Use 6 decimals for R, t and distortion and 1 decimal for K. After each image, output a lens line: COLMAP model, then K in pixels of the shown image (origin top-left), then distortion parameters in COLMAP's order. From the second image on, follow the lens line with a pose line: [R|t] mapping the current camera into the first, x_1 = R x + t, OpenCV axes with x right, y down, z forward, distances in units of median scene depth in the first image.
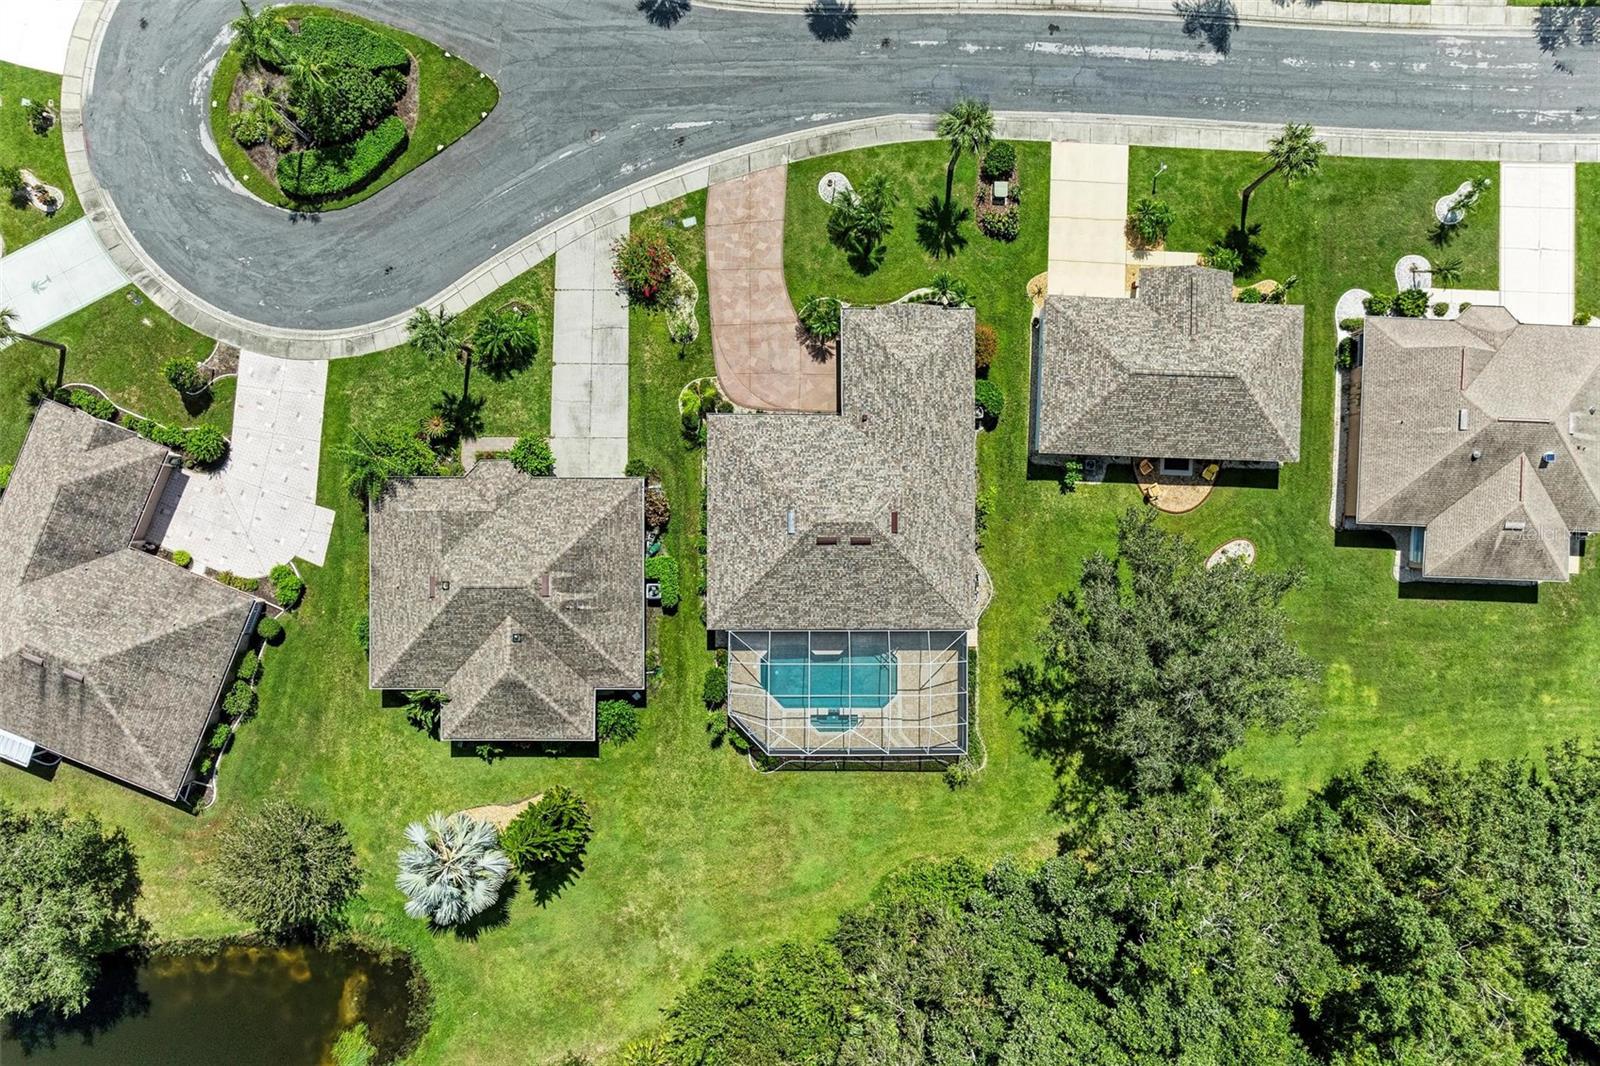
lens RADIAL K [[1132.2, 0, 800.0], [0, 1132.2, 533.0], [0, 0, 1]] dist [-0.023603, 0.009273]
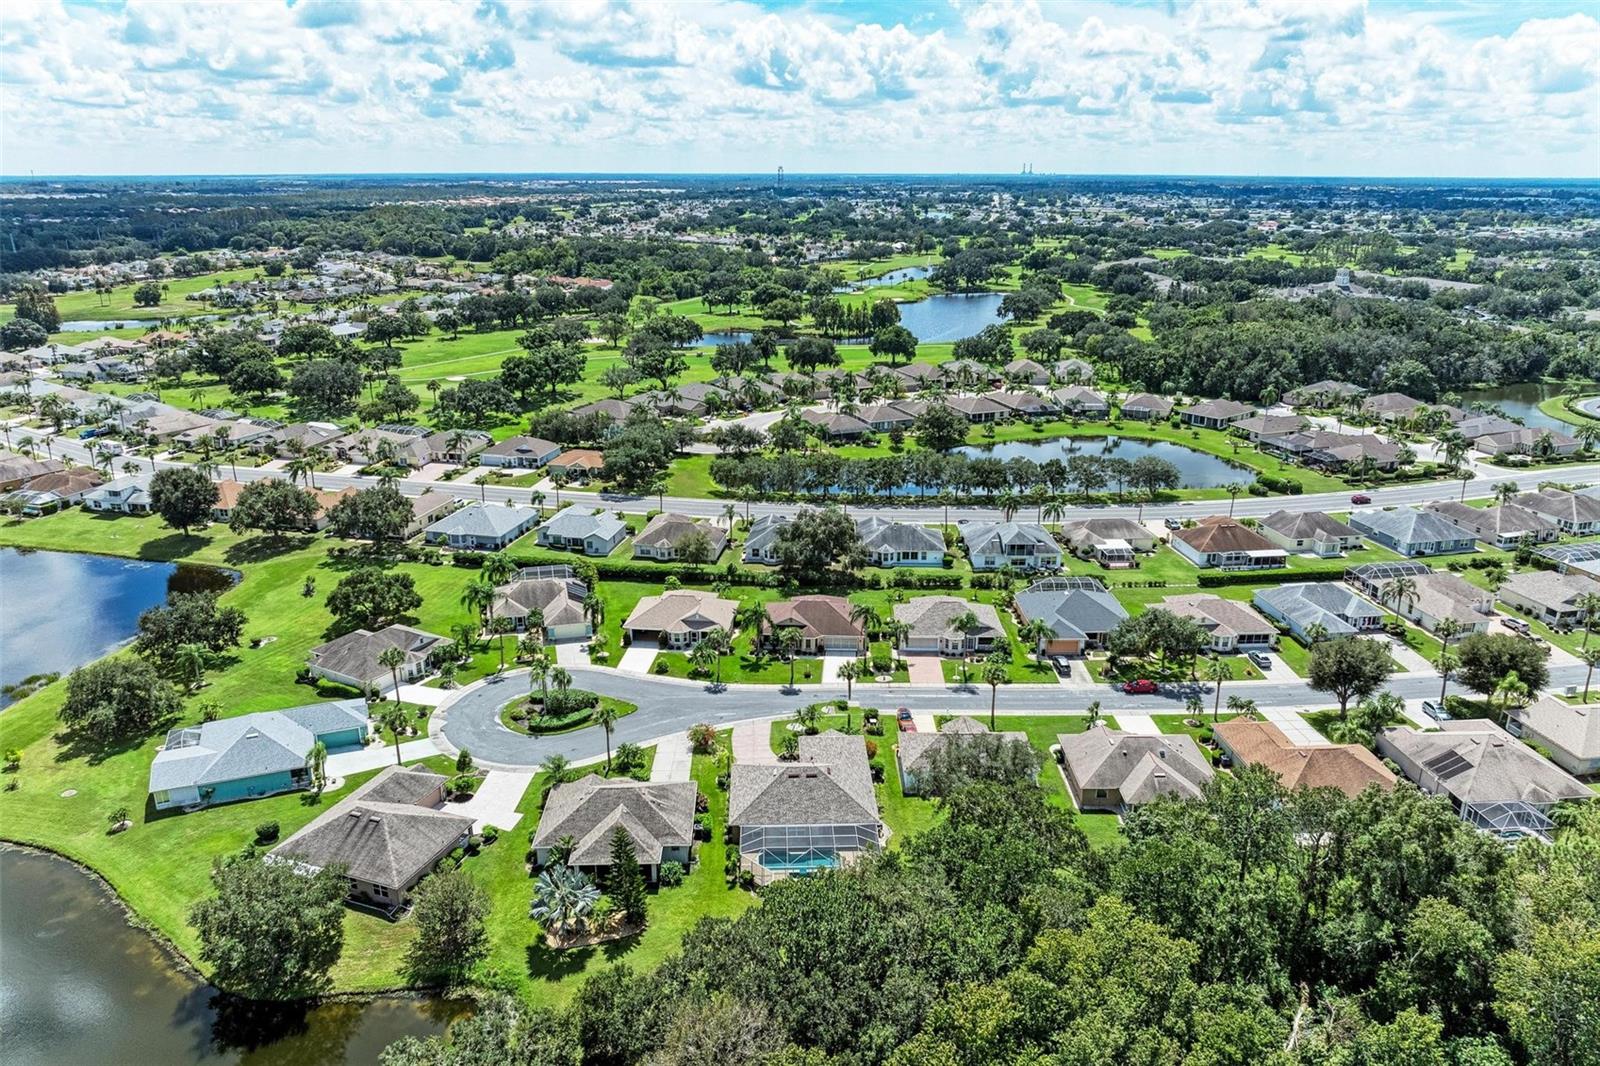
lens RADIAL K [[1131.8, 0, 804.4], [0, 1131.8, 534.2], [0, 0, 1]] dist [-0.015031, 0.003750]
pose [[0.999223, -0.025810, 0.029788, -0.004541], [0.036317, 0.309242, -0.950290, 1.576147], [0.015315, 0.950633, 0.309940, 0.018071]]
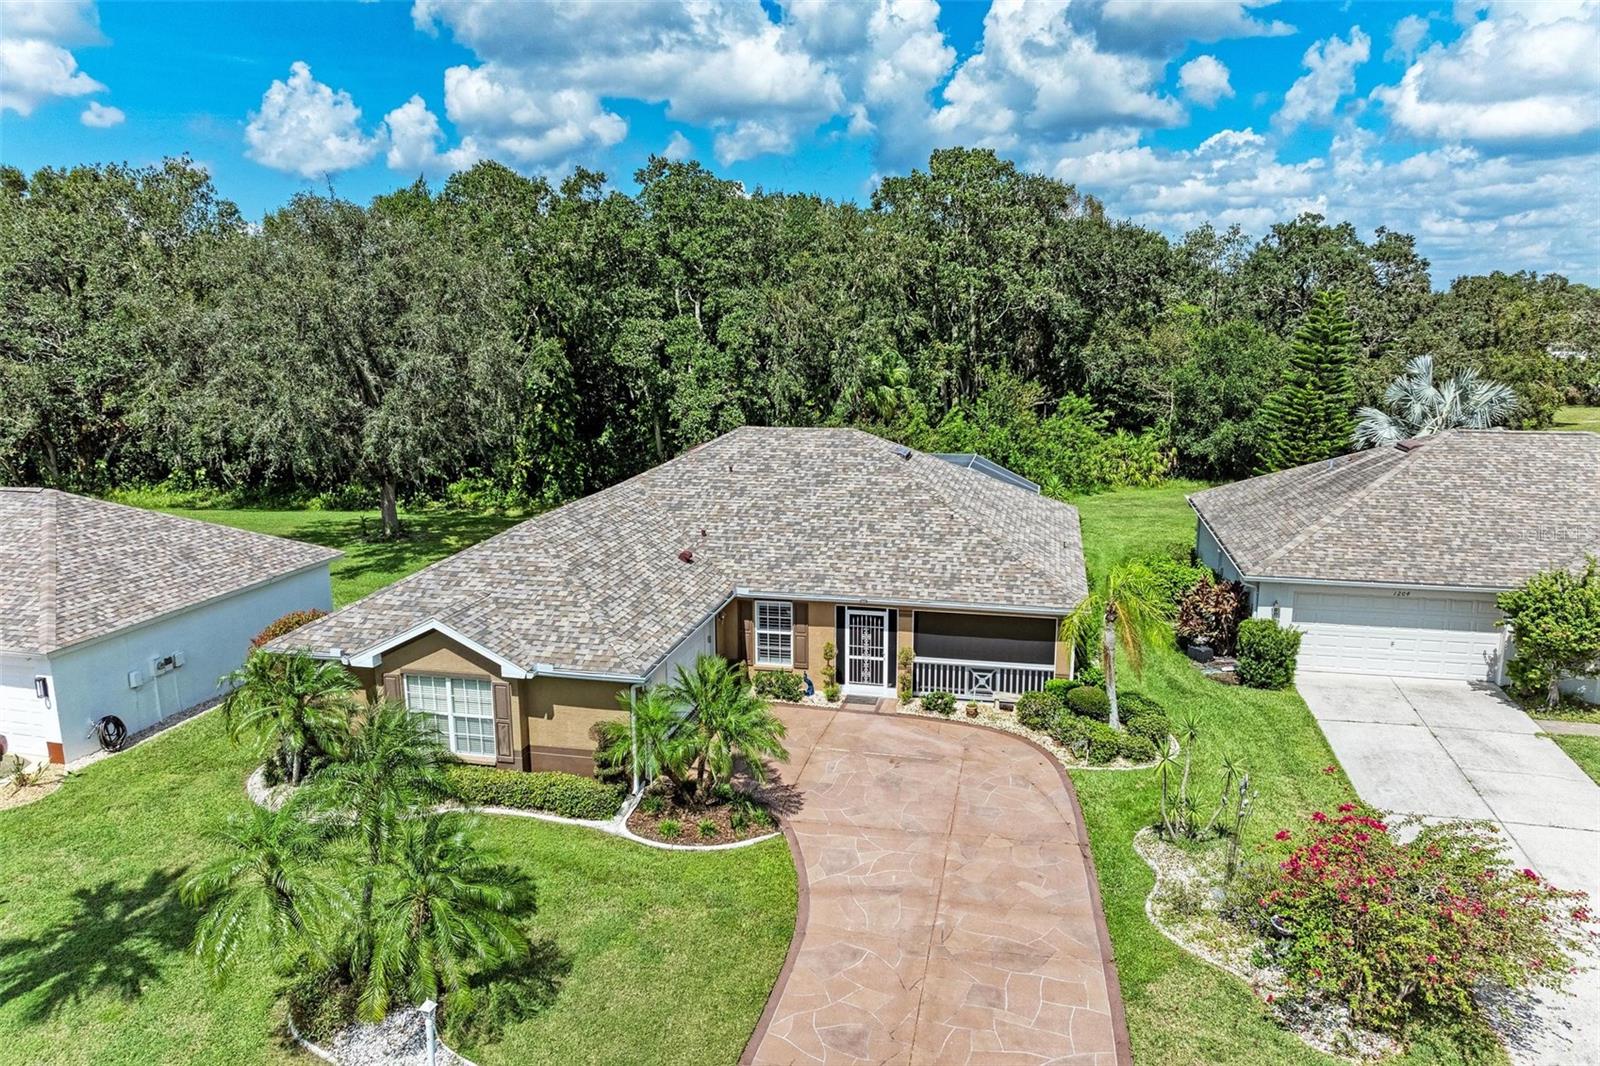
lens RADIAL K [[1125.1, 0, 800.0], [0, 1125.1, 533.0], [0, 0, 1]] dist [-0.026441, 0.005469]
pose [[-0.977533, -0.050068, 0.204750, -0.061381], [0.210525, -0.183915, 0.960133, -0.452042], [-0.010415, 0.981666, 0.190323, 0.869781]]
